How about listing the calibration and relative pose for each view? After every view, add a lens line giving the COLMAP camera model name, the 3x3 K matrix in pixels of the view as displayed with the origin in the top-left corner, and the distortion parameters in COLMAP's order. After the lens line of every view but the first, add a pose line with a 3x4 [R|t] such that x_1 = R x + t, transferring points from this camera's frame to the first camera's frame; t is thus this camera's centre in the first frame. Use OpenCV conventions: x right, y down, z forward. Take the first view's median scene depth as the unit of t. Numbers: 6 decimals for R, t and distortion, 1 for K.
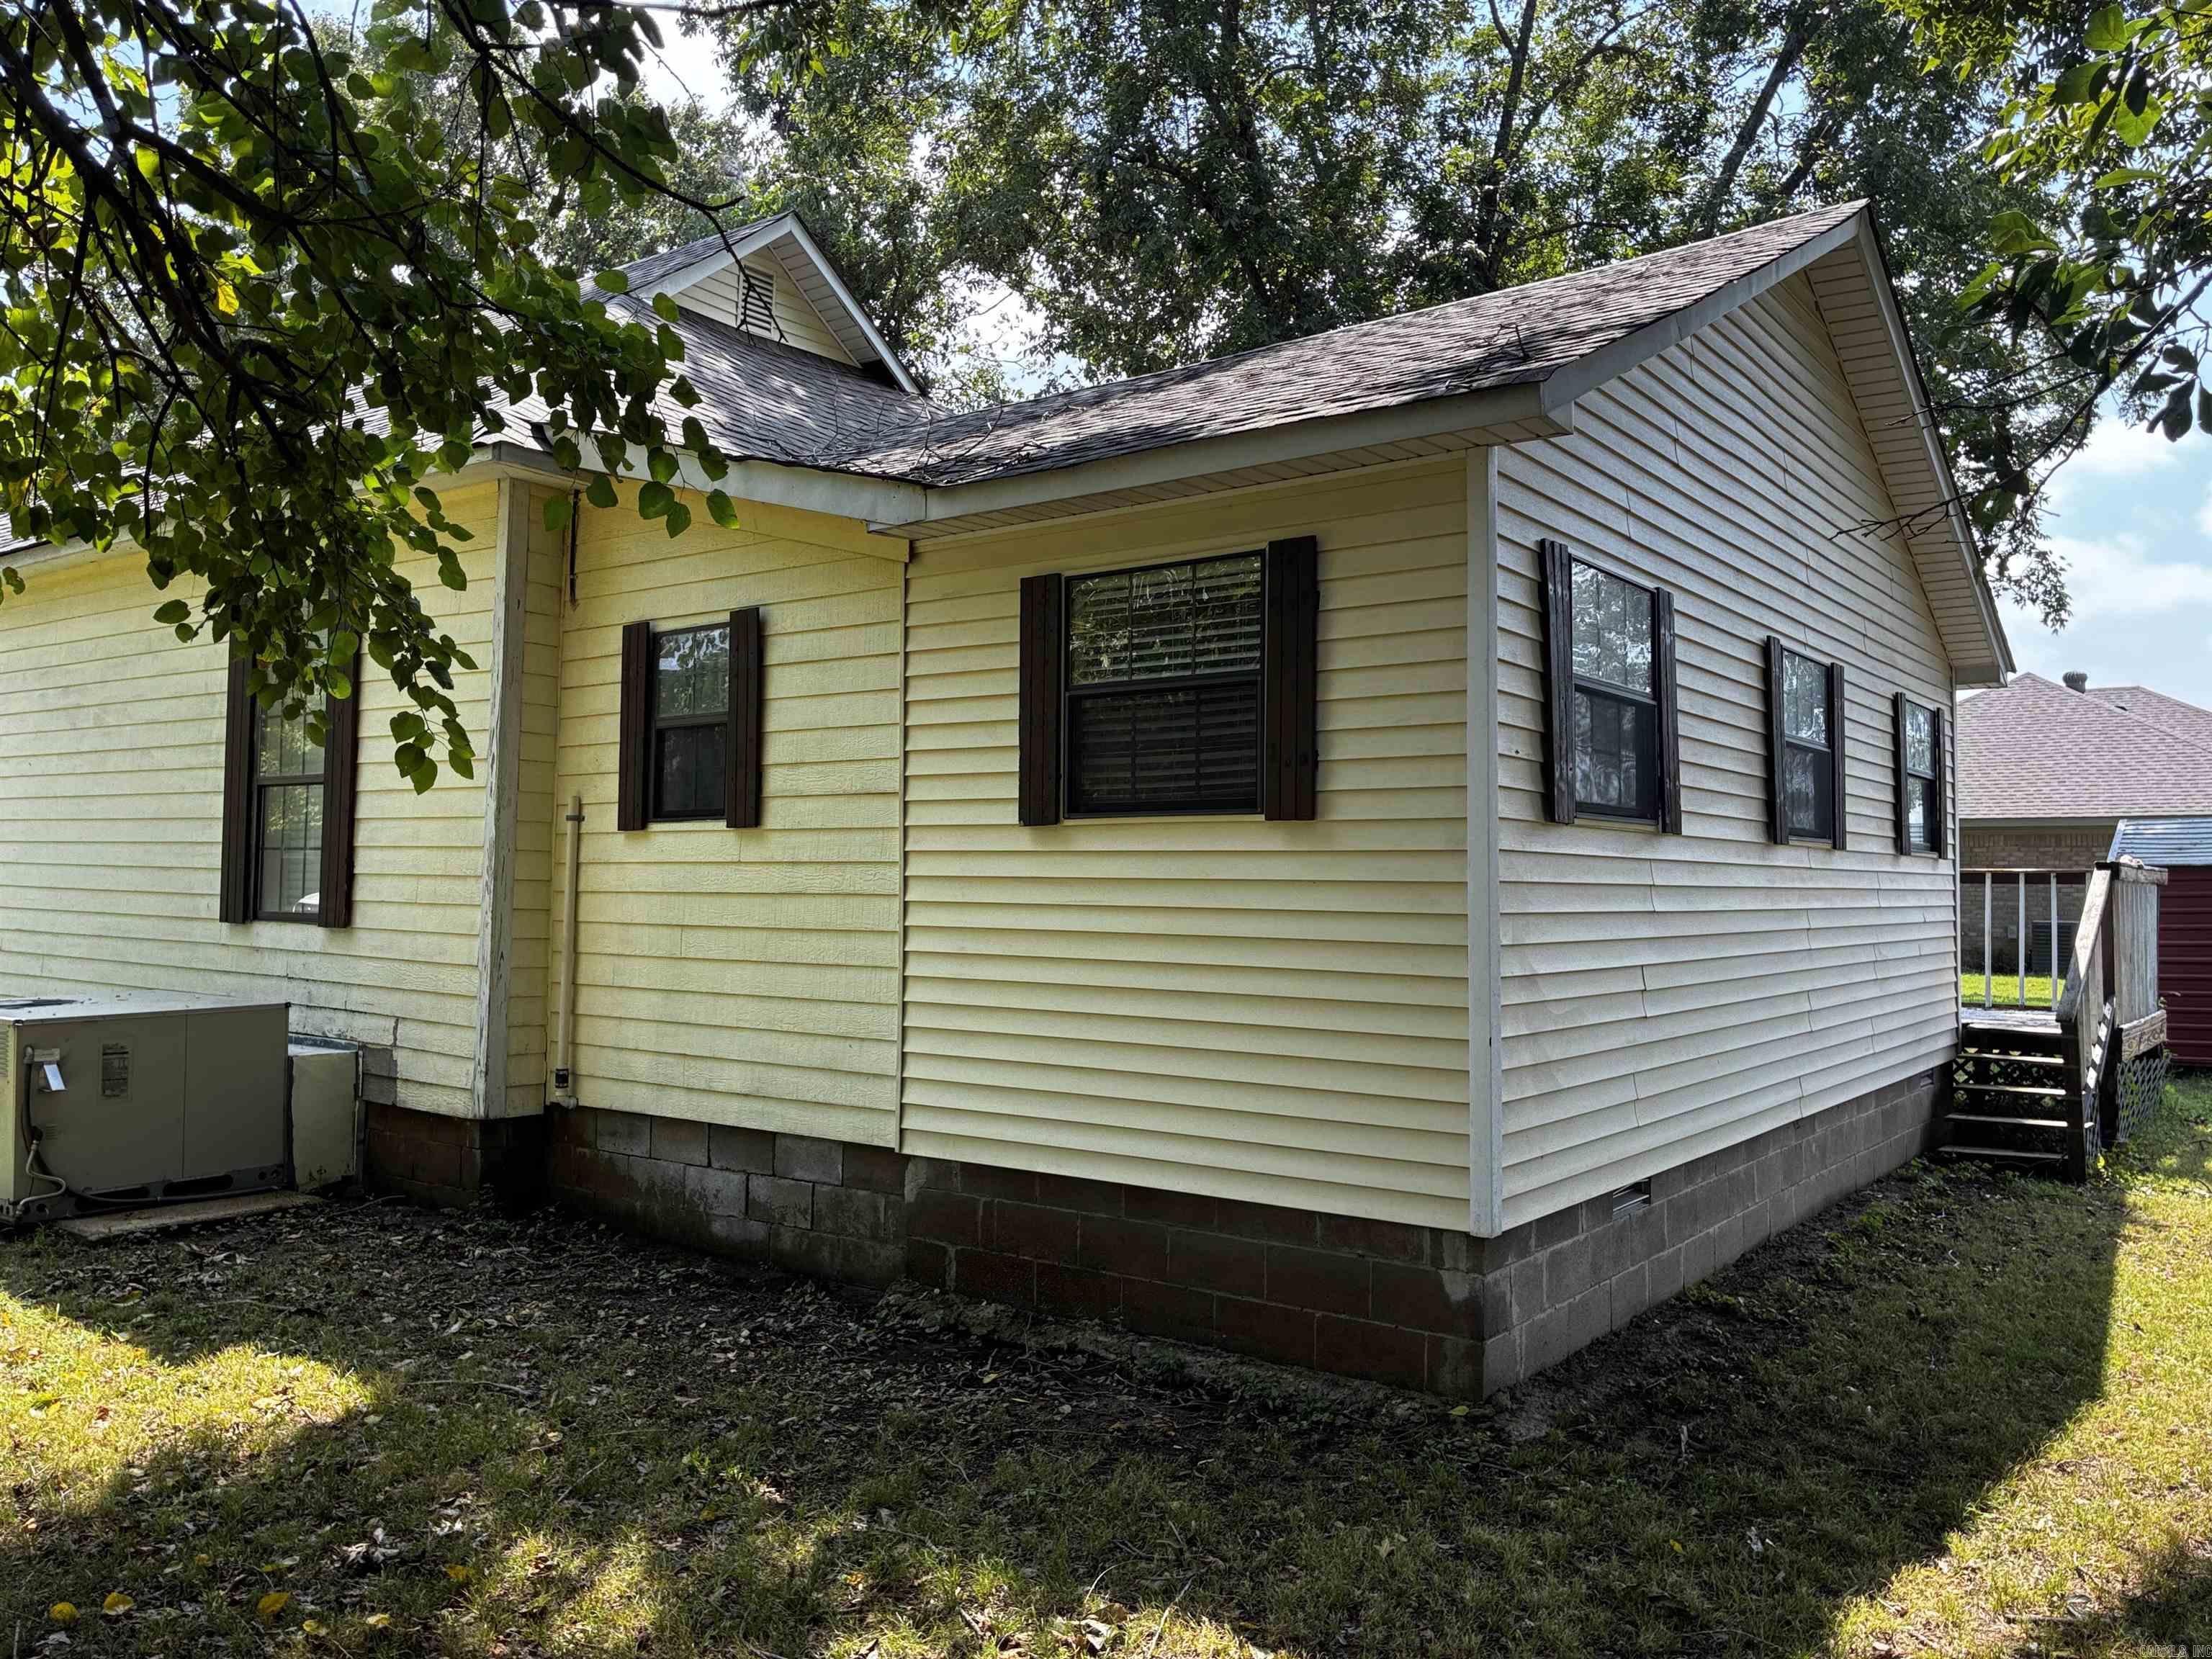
lens RADIAL K [[1636.5, 0, 1106.0], [0, 1636.5, 829.5], [0, 0, 1]] dist [0.005653, -0.003504]
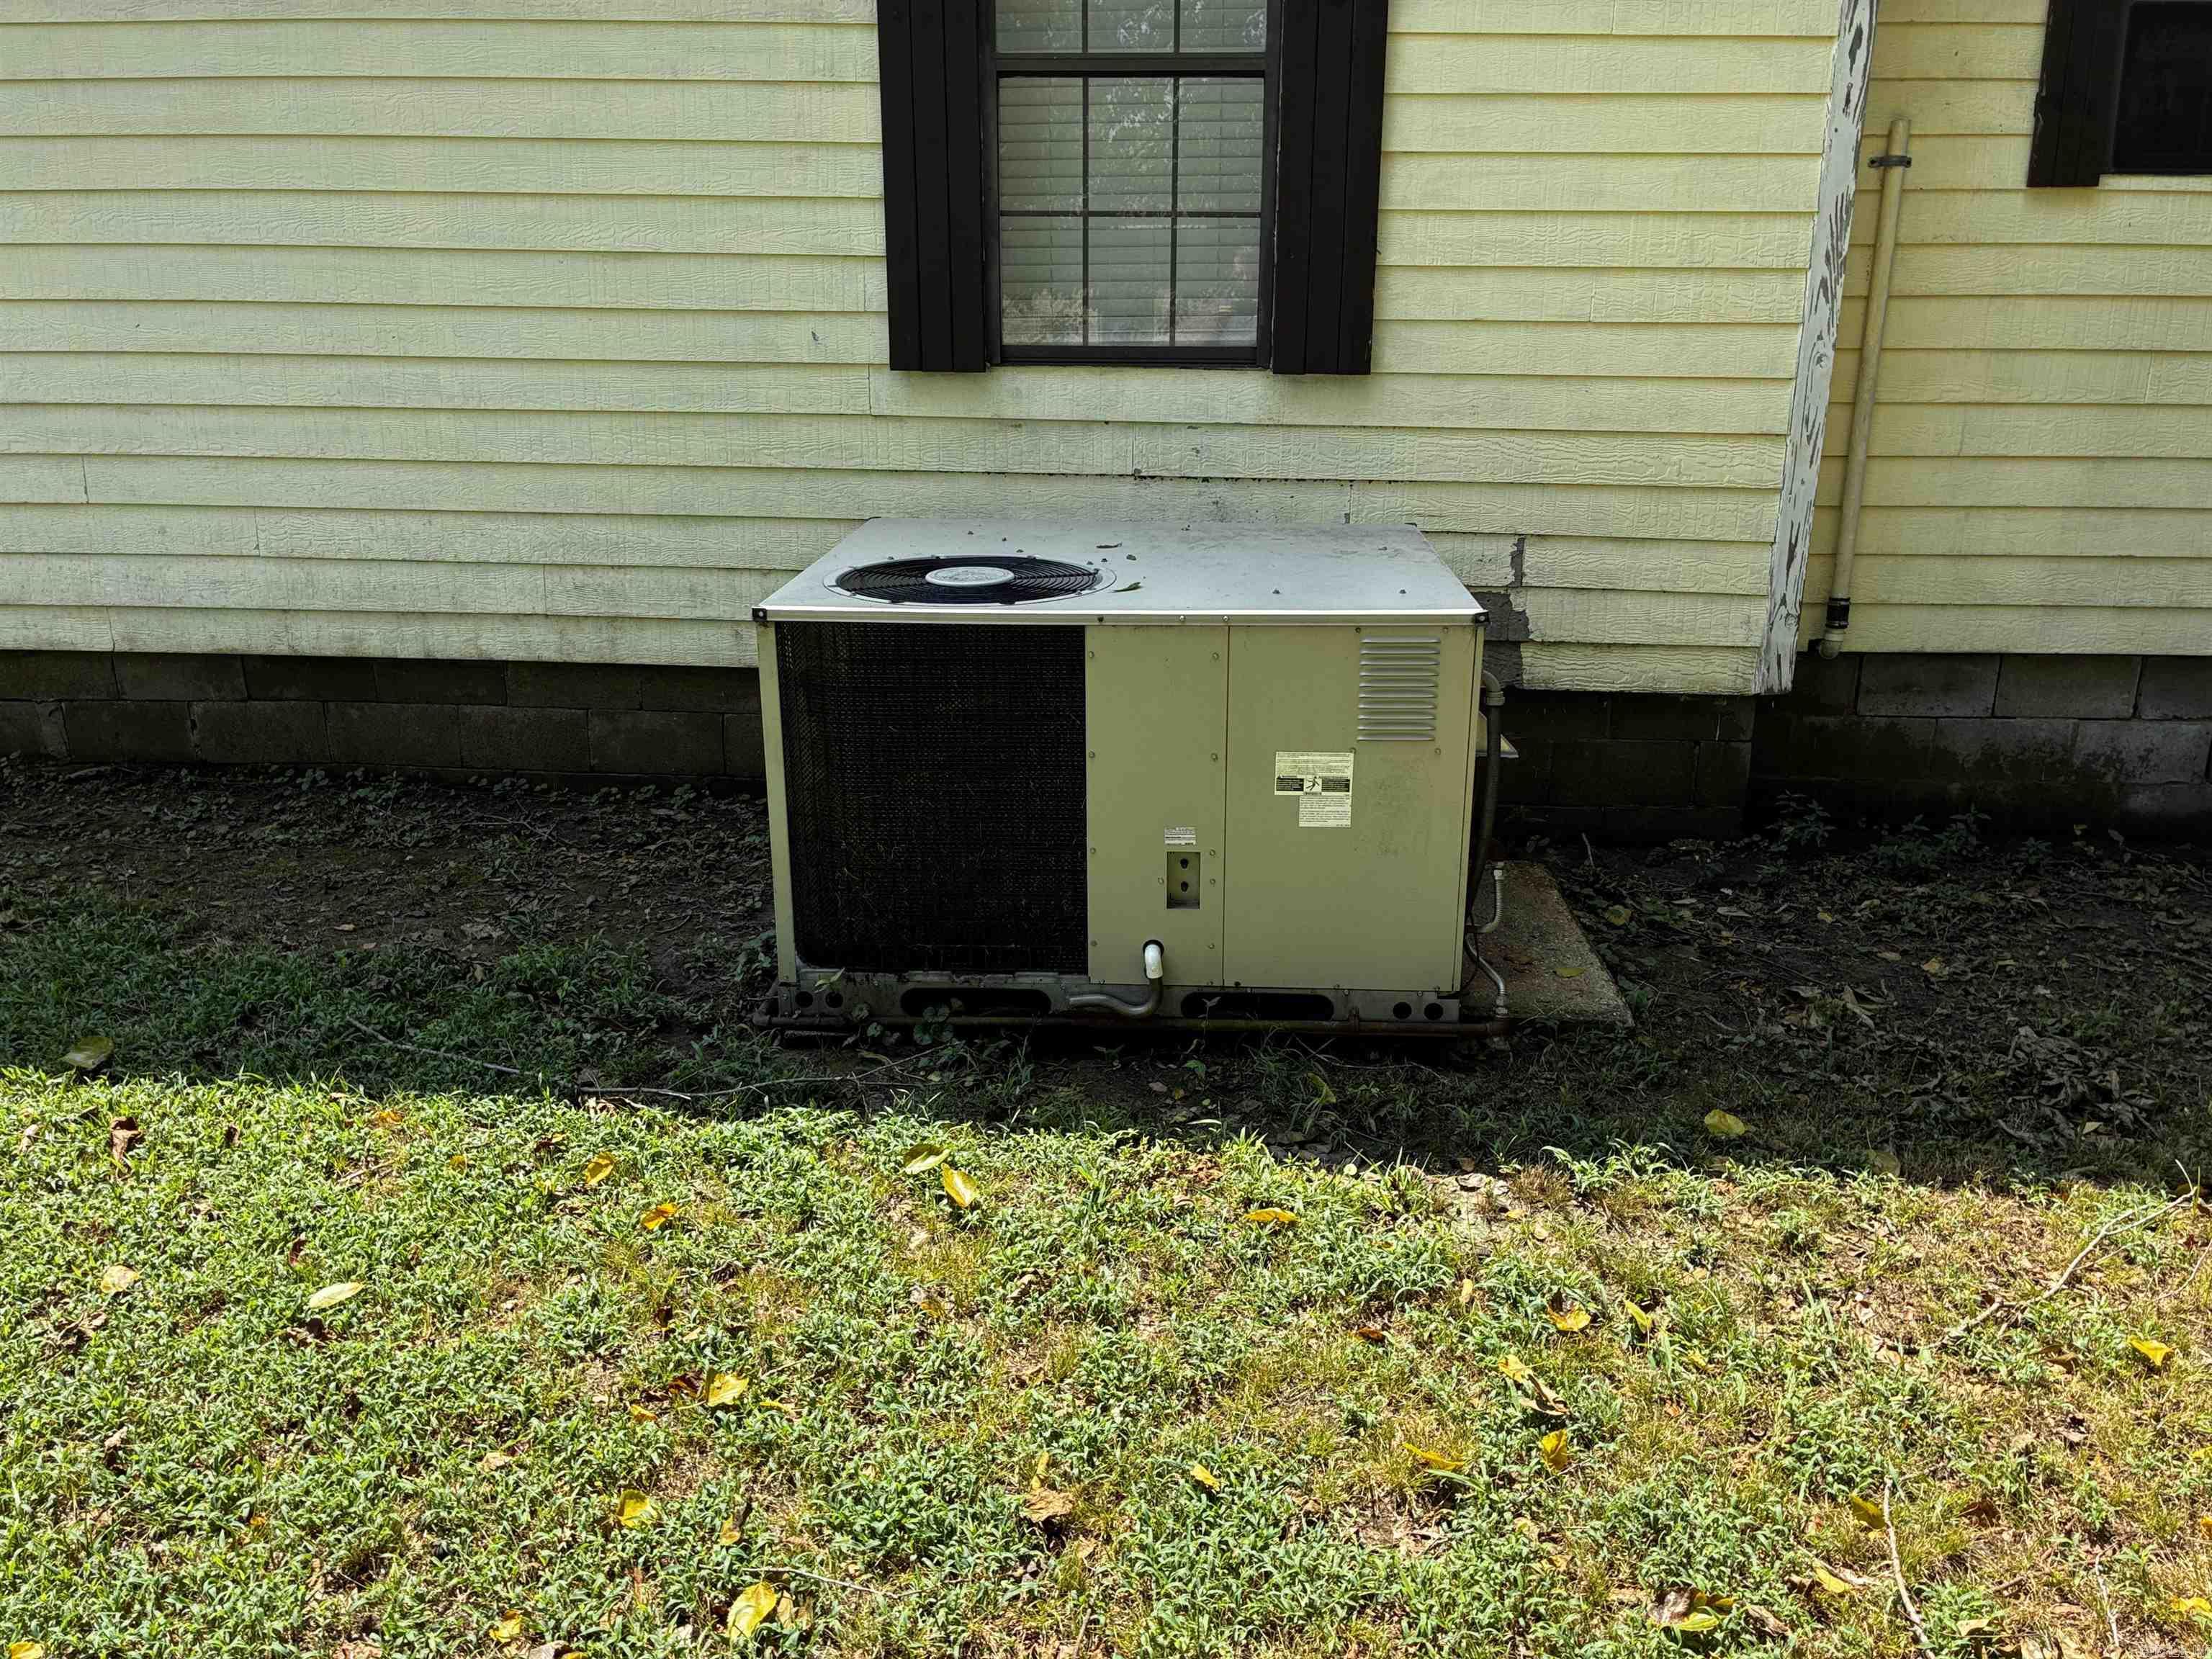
lens RADIAL K [[1636.5, 0, 1106.0], [0, 1636.5, 829.5], [0, 0, 1]] dist [0.005653, -0.003504]
pose [[0.840962, -0.169684, 0.513800, -0.890029], [-0.012625, 0.943145, 0.332141, 0.026053], [-0.540947, -0.285804, 0.791007, 0.626563]]
